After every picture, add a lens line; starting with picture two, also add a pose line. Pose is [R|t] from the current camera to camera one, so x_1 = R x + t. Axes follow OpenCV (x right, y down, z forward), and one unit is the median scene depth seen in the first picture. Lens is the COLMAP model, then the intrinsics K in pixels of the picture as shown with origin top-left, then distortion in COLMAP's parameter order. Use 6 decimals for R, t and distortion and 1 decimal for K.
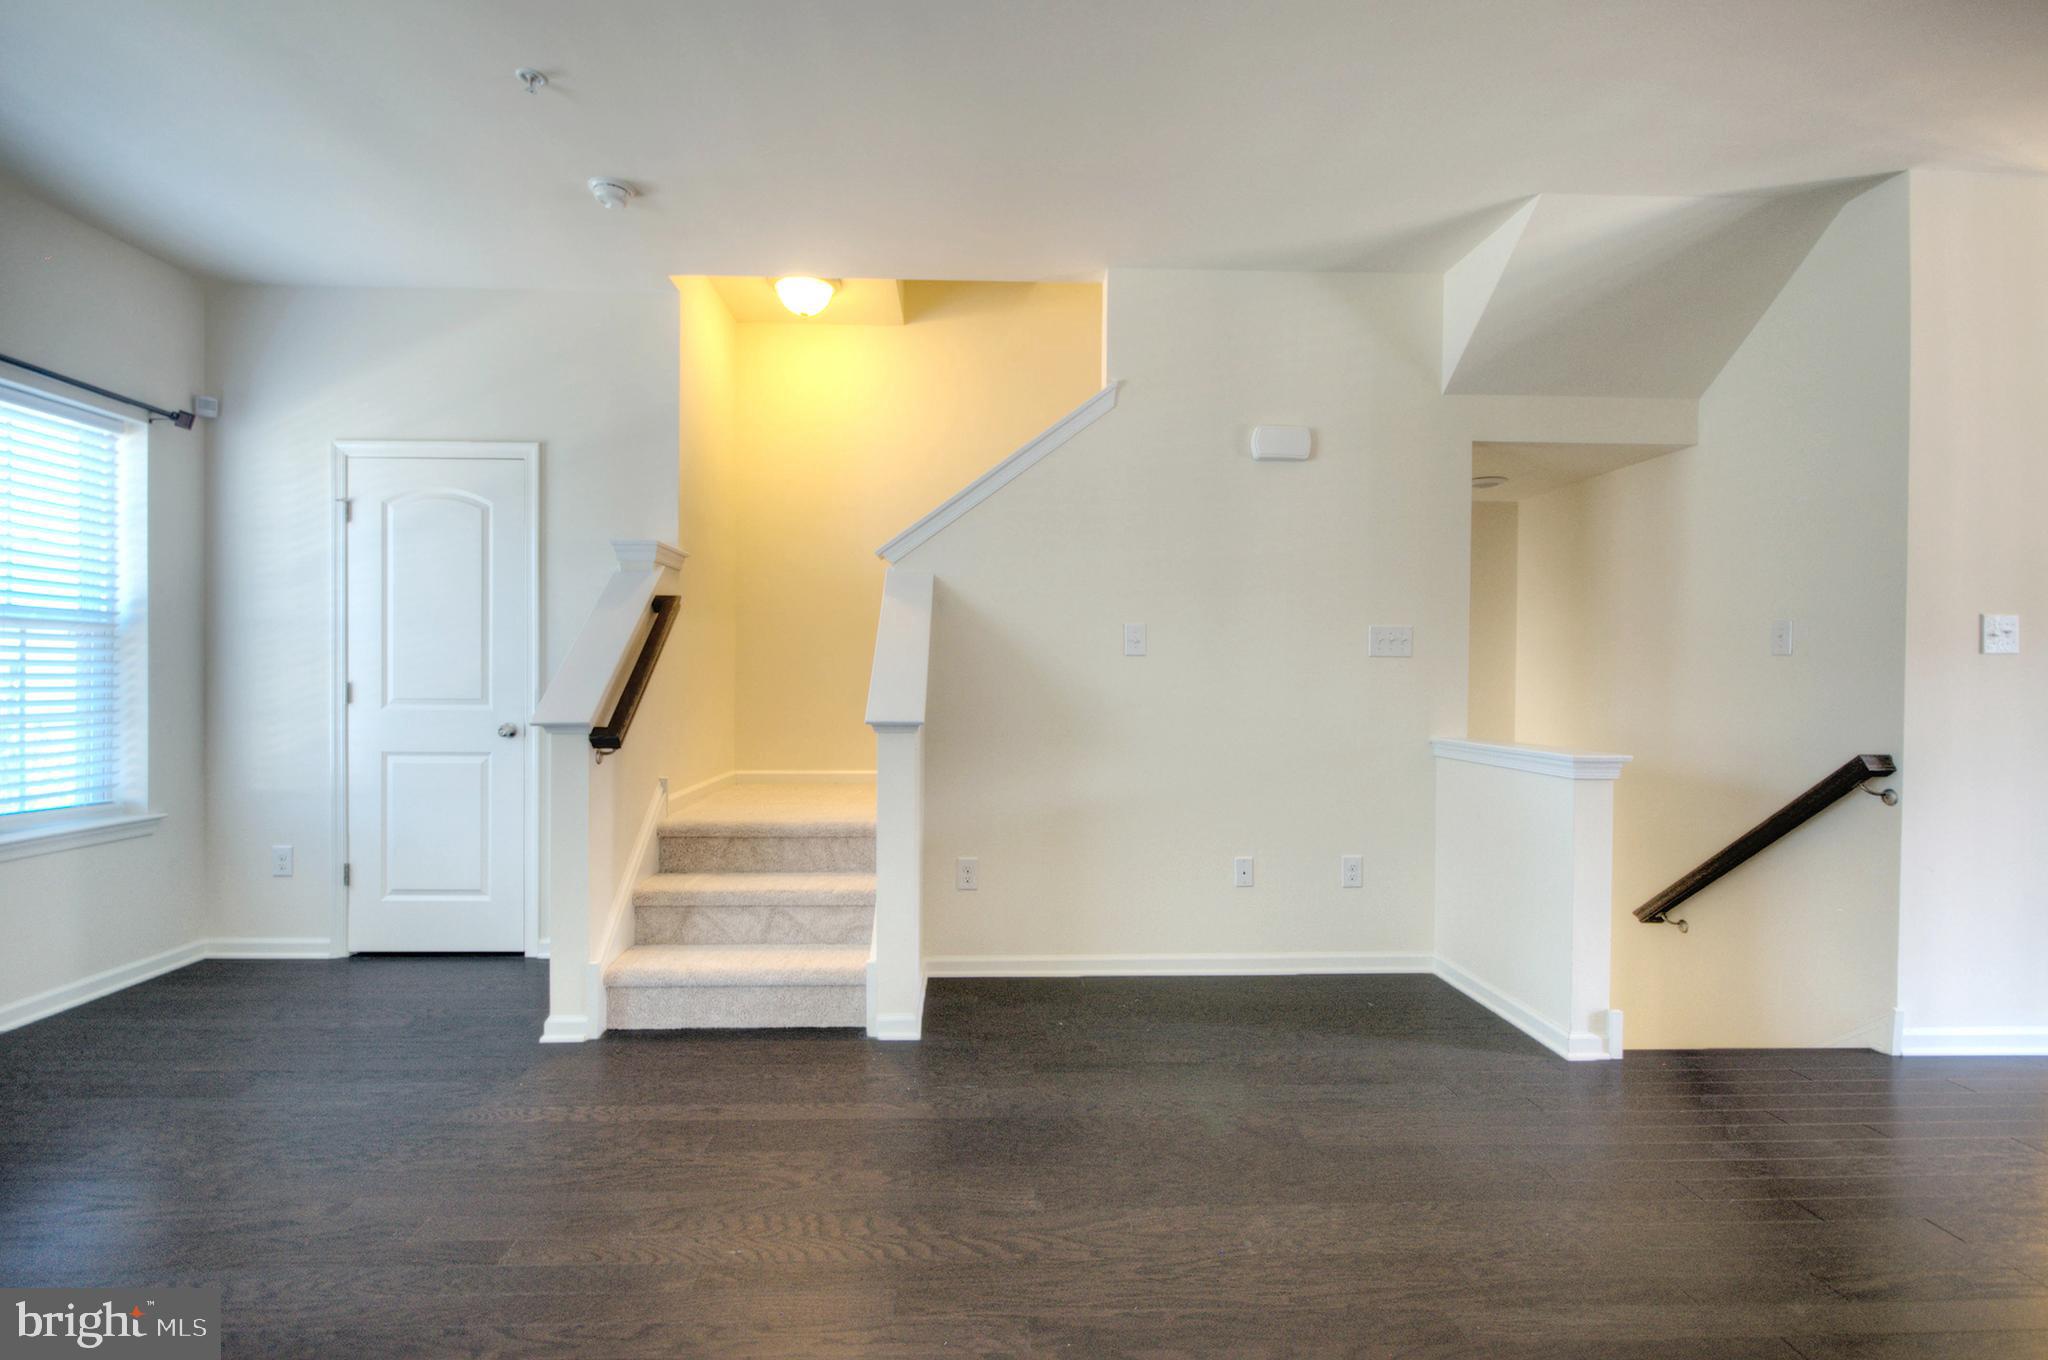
lens RADIAL K [[910.9, 0, 997.2], [0, 910.9, 692.2], [0, 0, 1]] dist [0.000904, -0.000137]
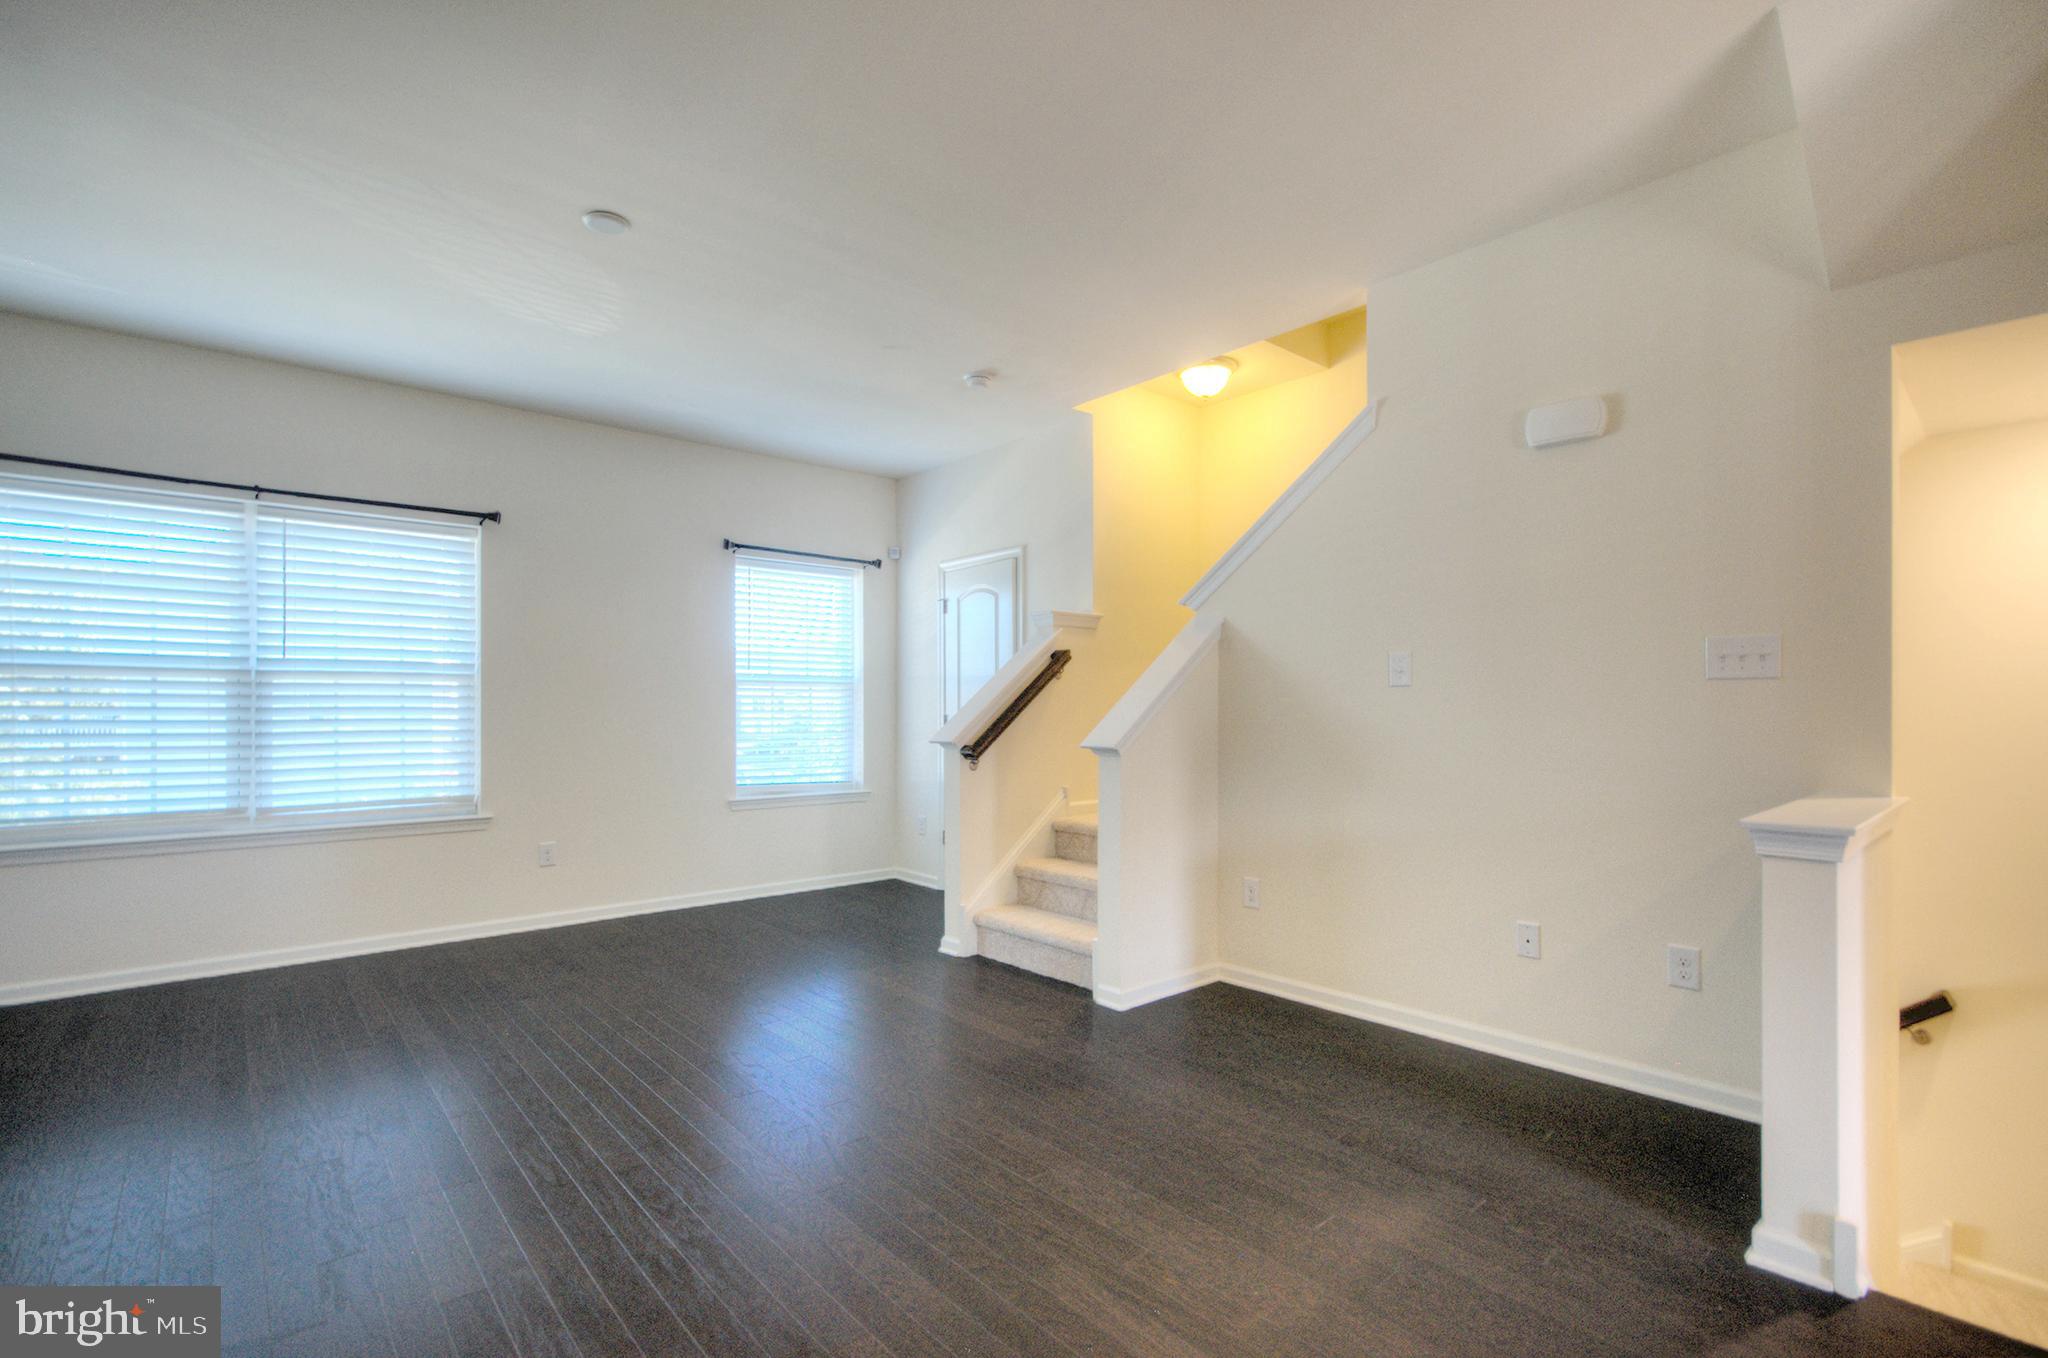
lens RADIAL K [[921.1, 0, 1028.5], [0, 921.1, 712.8], [0, 0, 1]] dist [0.000539, -0.000035]
pose [[0.638953, -0.002988, -0.769240, 0.697383], [-0.005188, 0.999953, -0.008194, -0.003155], [0.769228, 0.009226, 0.638908, 0.112095]]
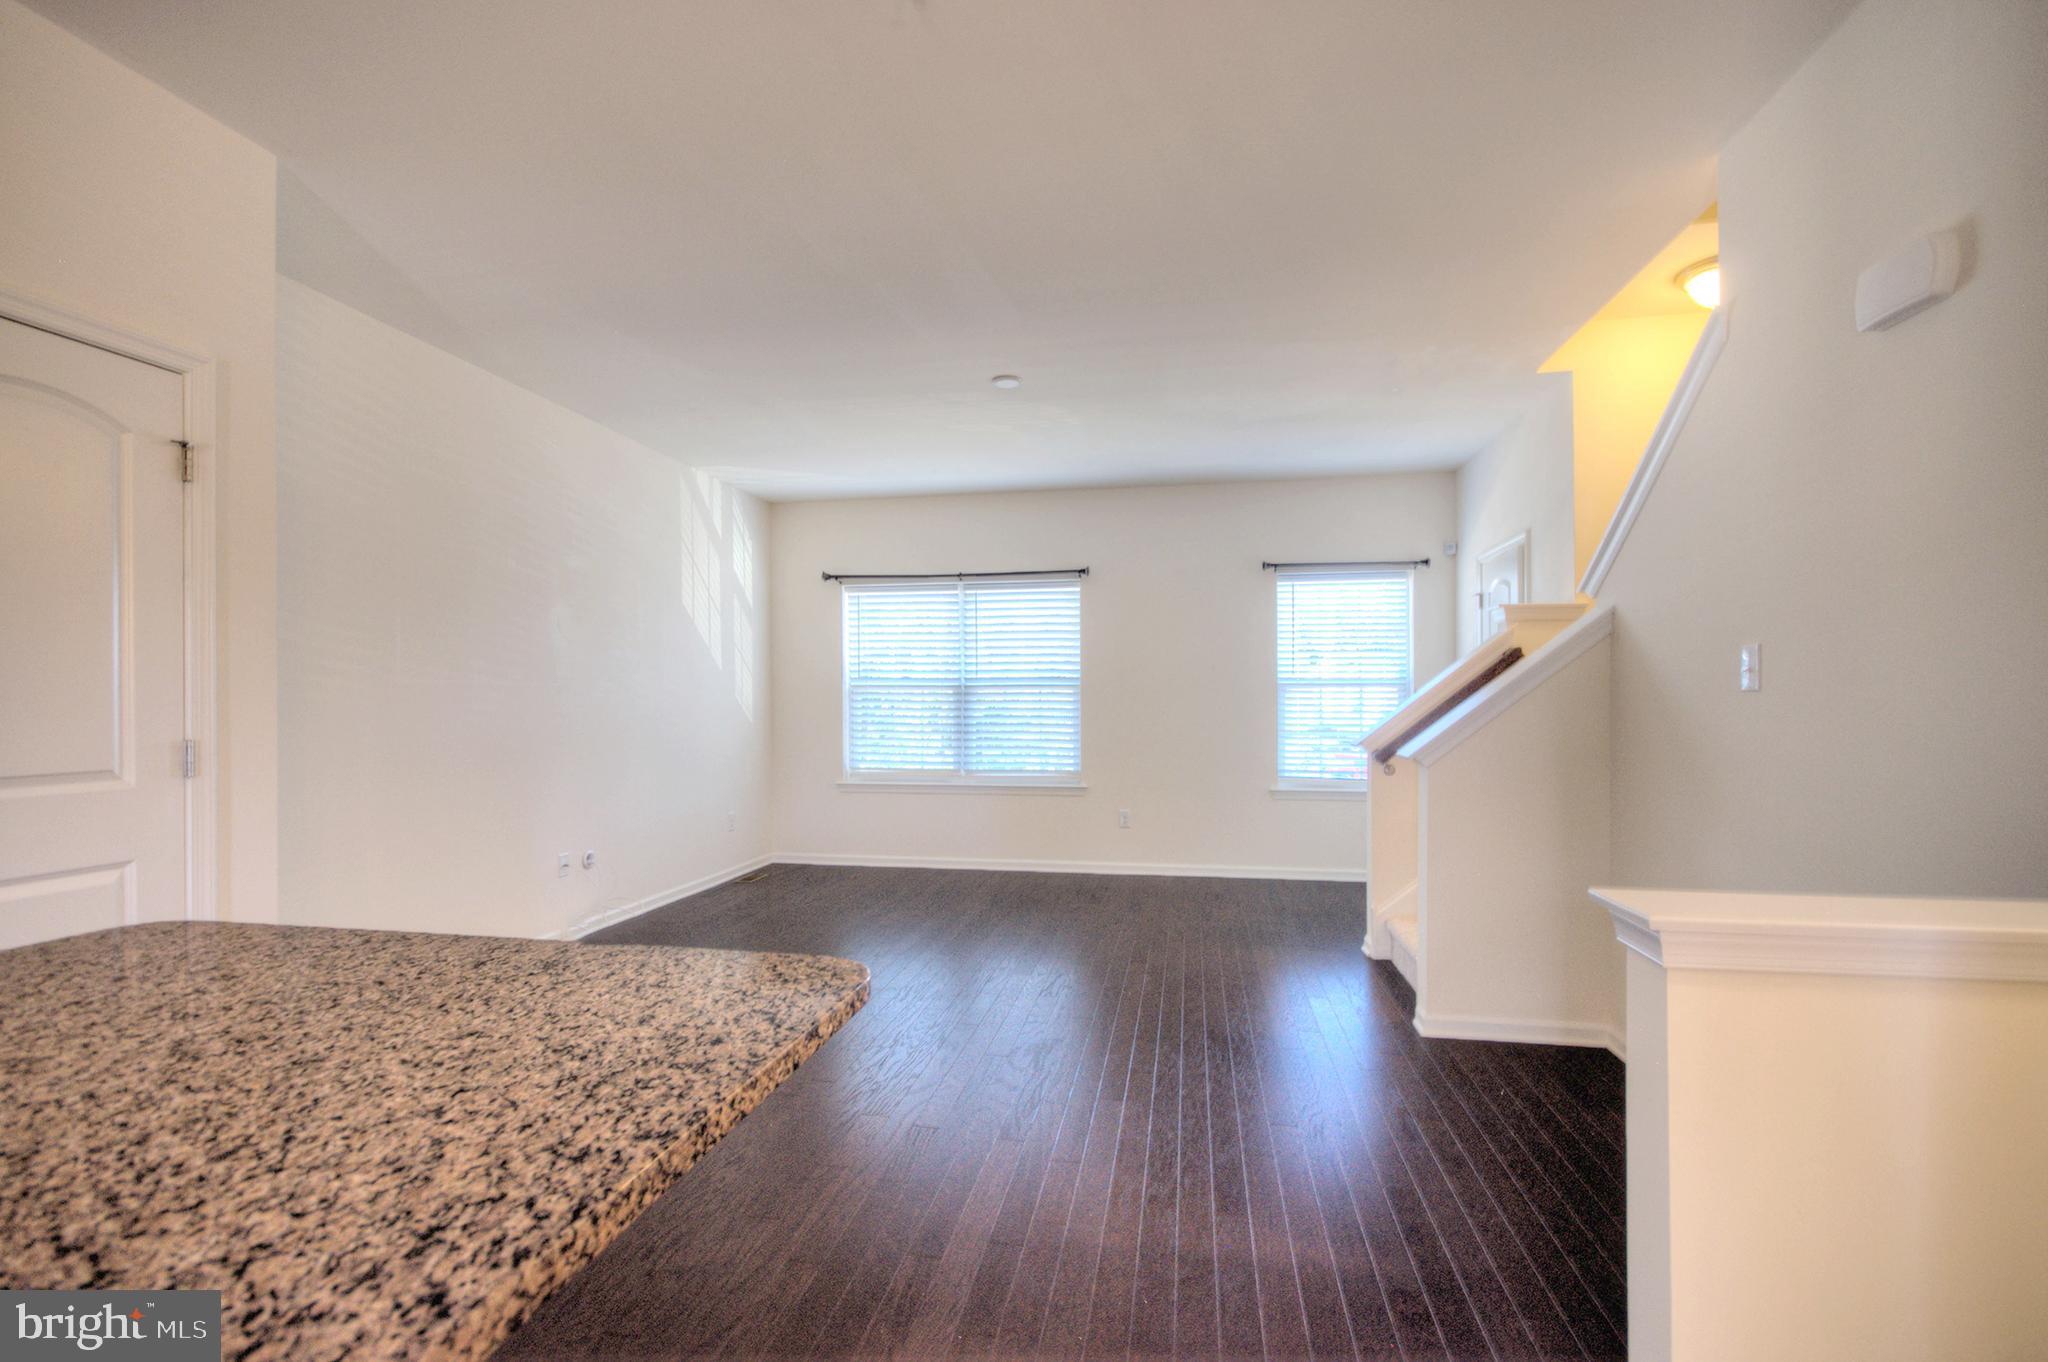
lens RADIAL K [[900.3, 0, 1017.6], [0, 900.3, 706.1], [0, 0, 1]] dist [0.001140, -0.000920]
pose [[-0.212022, -0.000217, -0.977265, 1.008945], [-0.011810, 0.999928, 0.002340, -0.026809], [0.977194, 0.012037, -0.212009, 0.670095]]
